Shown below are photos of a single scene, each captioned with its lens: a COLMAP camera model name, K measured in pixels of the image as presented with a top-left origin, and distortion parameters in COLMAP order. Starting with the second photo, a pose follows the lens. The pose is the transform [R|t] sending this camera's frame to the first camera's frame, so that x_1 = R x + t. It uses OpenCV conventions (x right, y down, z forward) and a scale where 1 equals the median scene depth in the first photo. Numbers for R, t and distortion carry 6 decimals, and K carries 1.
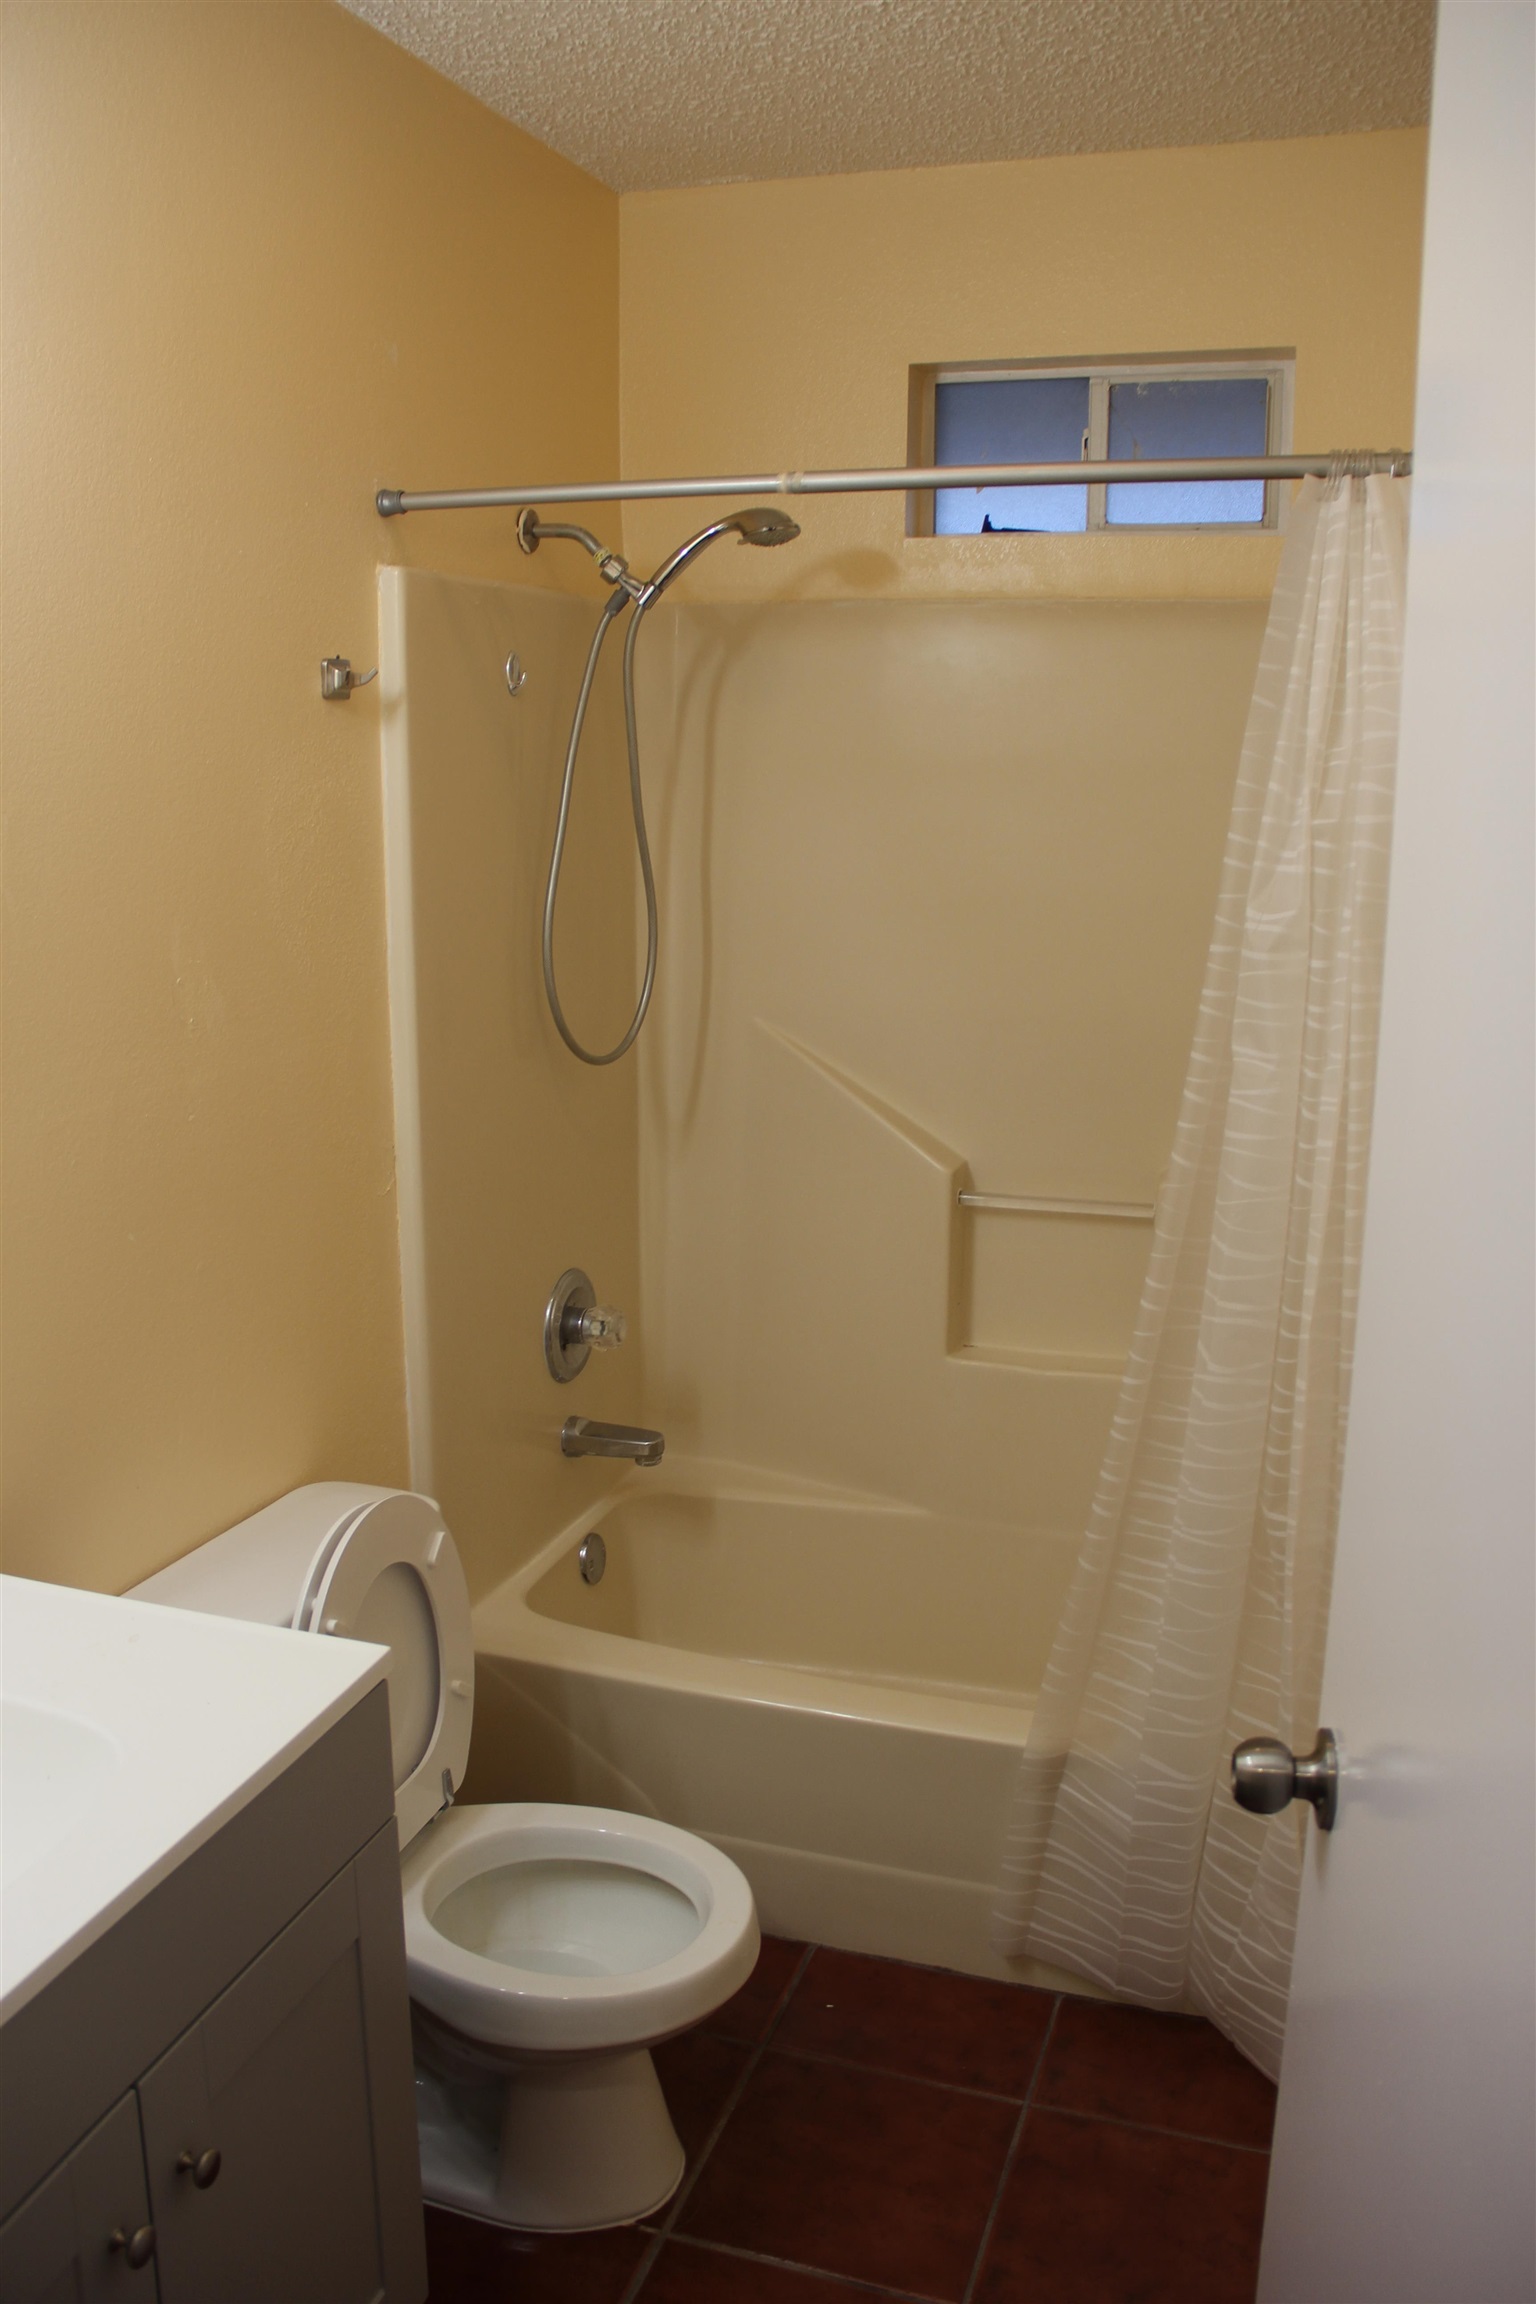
lens RADIAL K [[1904.7, 0, 783.9], [0, 1904.7, 1170.6], [0, 0, 1]] dist [-0.185680, 0.142949]
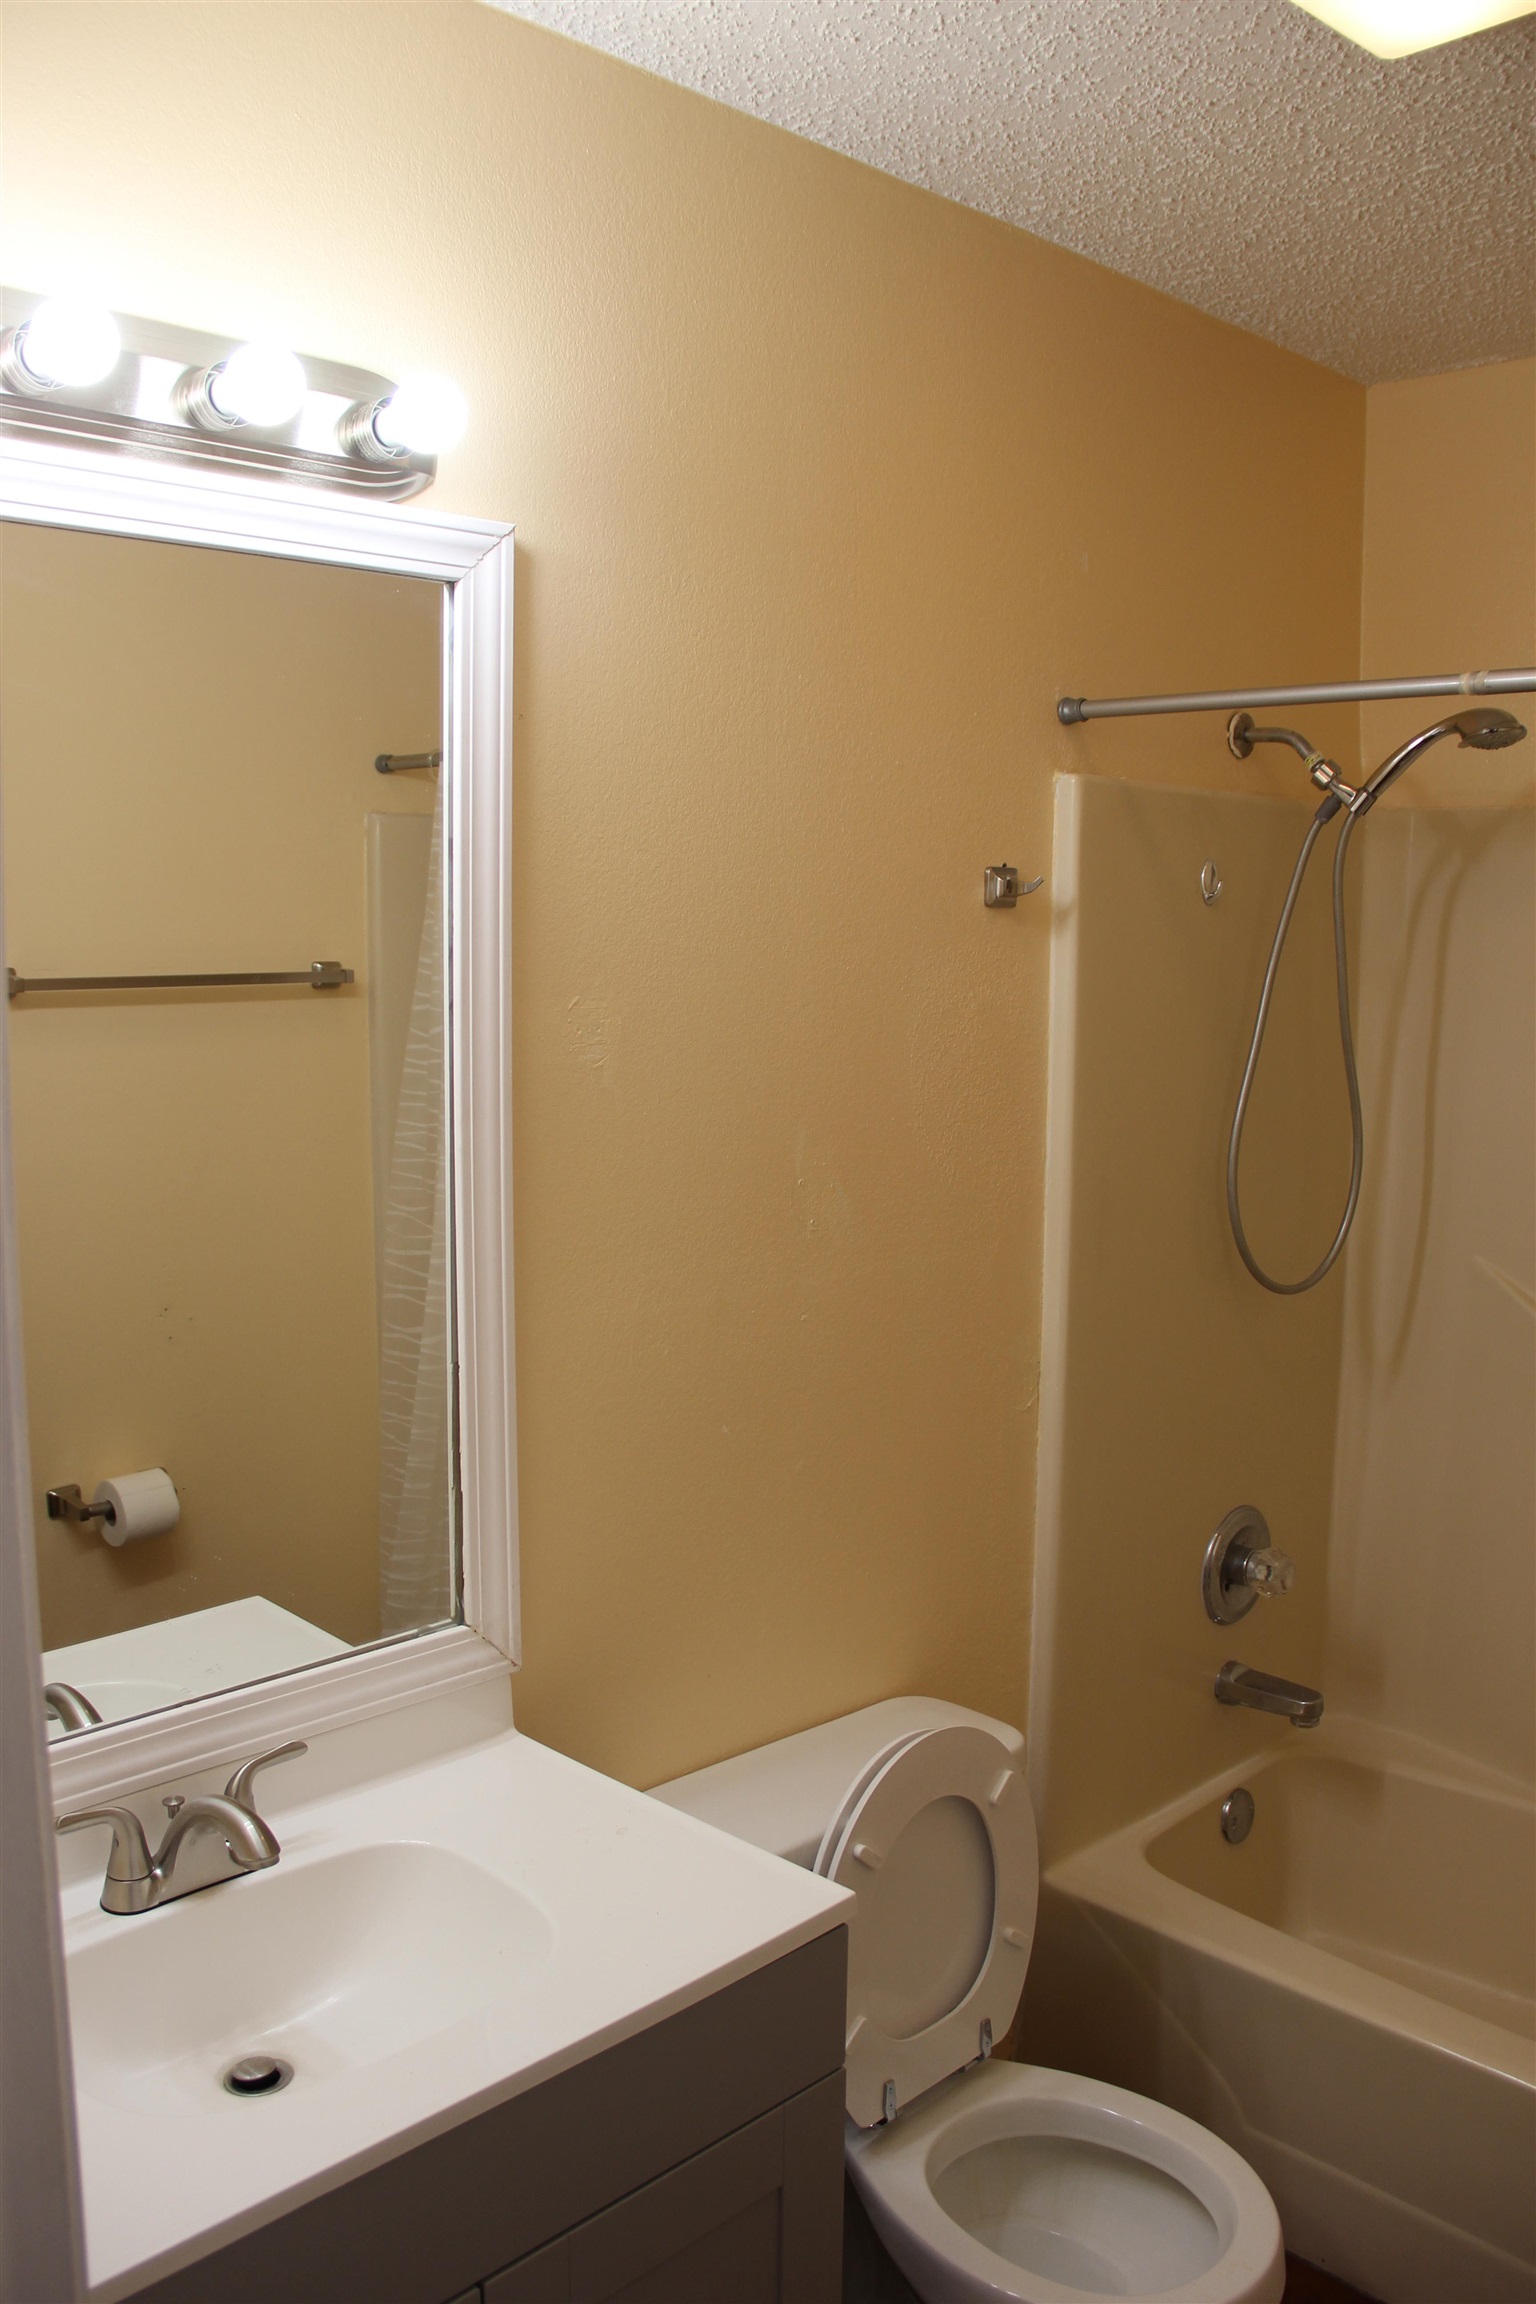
lens RADIAL K [[1904.7, 0, 783.9], [0, 1904.7, 1170.6], [0, 0, 1]] dist [-0.185680, 0.142949]
pose [[0.894643, 0.062374, -0.442407, 0.096843], [-0.105157, 0.991786, -0.072820, -0.024426], [0.434230, 0.111670, 0.893853, 0.056328]]
